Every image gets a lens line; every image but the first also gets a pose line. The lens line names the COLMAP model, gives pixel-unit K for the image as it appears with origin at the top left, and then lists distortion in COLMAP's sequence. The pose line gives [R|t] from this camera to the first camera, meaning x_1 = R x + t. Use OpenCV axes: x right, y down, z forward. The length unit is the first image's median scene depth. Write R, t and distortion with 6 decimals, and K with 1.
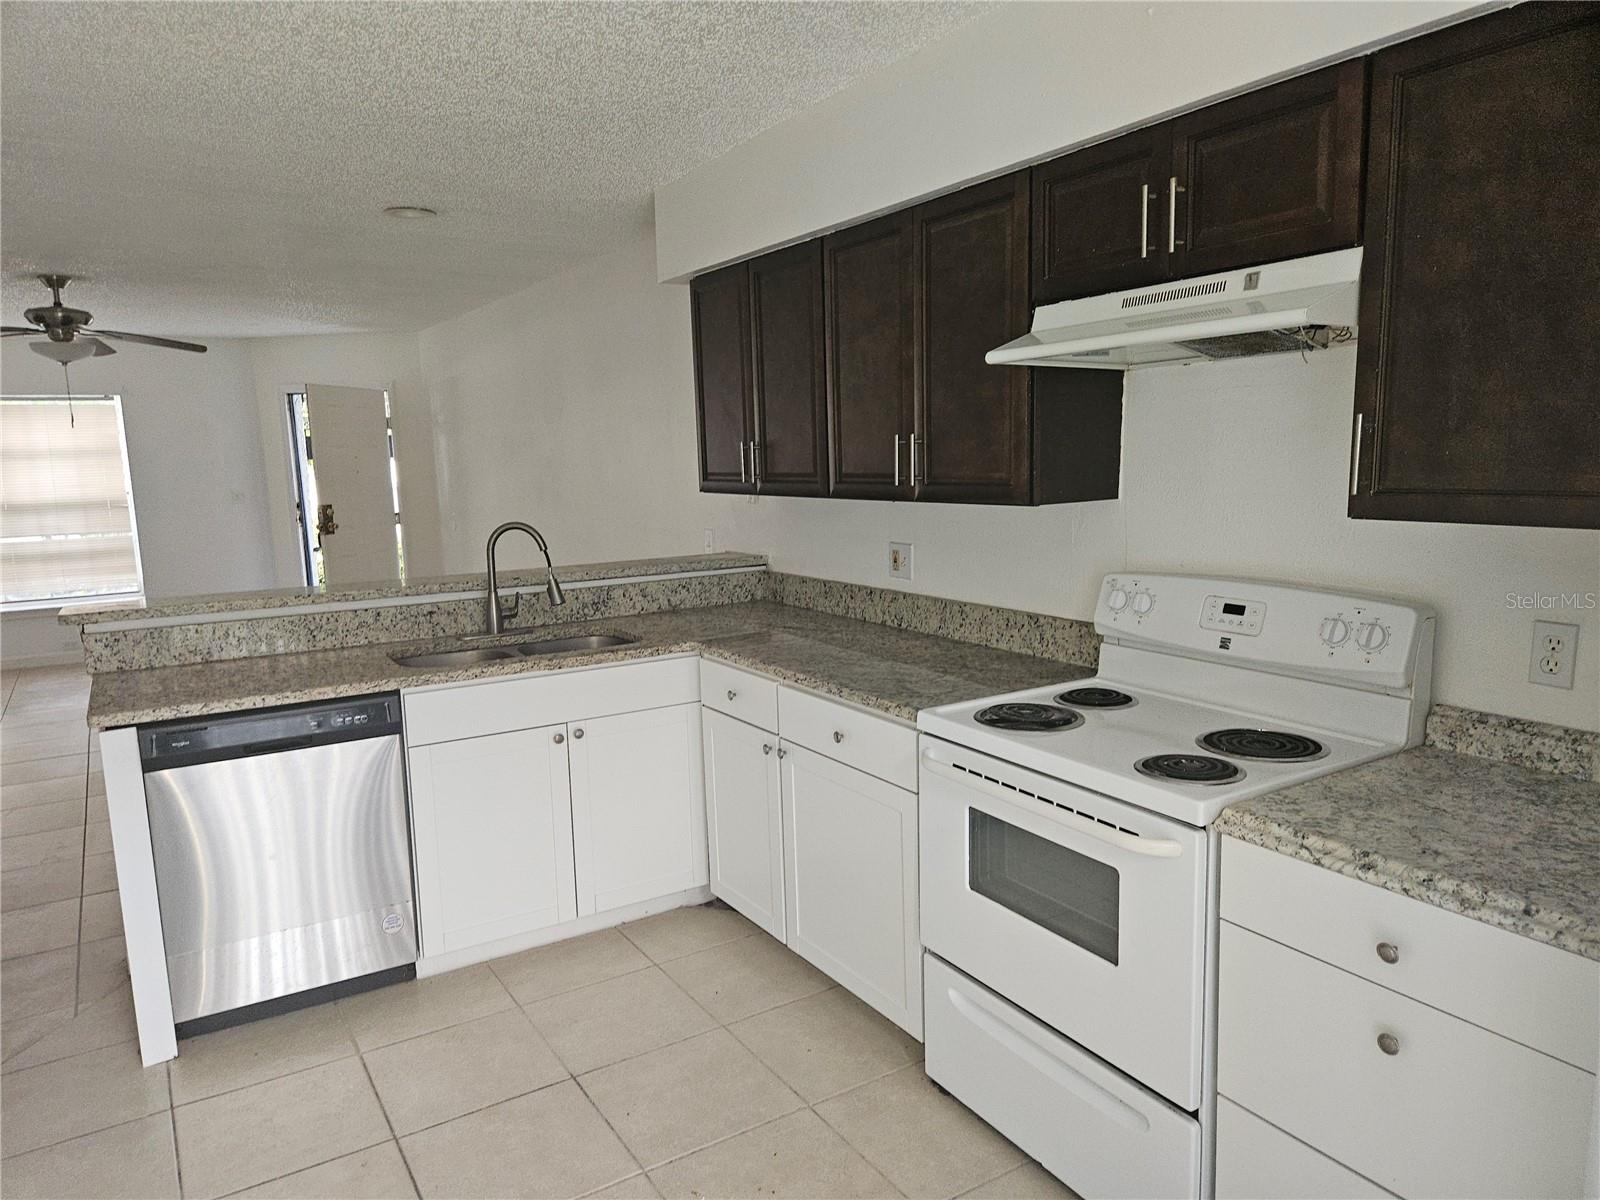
lens RADIAL K [[1064.8, 0, 804.8], [0, 1064.8, 598.8], [0, 0, 1]] dist [-0.005852, -0.018648]
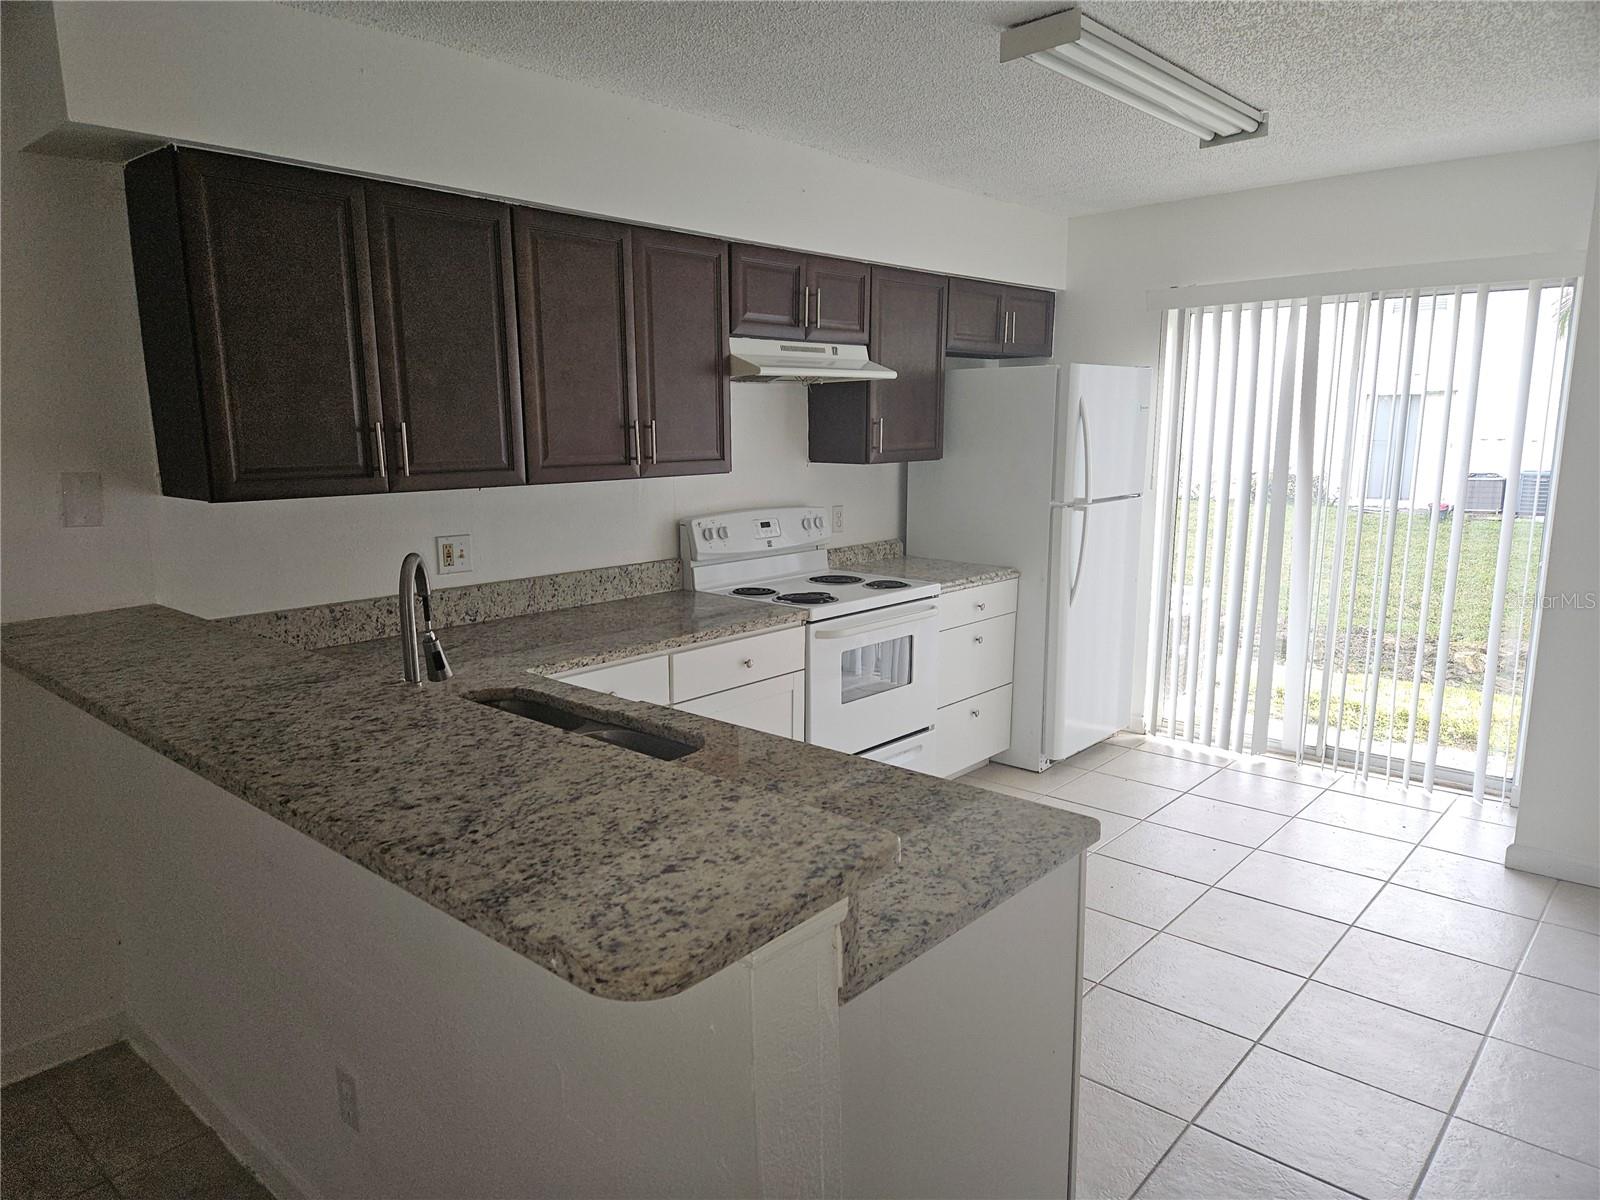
lens RADIAL K [[1064.8, 0, 799.3], [0, 1064.8, 610.0], [0, 0, 1]] dist [-0.005852, -0.018648]
pose [[-0.278083, -0.148020, 0.949084, -0.797804], [0.142300, 0.970805, 0.193102, -0.112829], [-0.949958, 0.188753, -0.248901, 0.849911]]
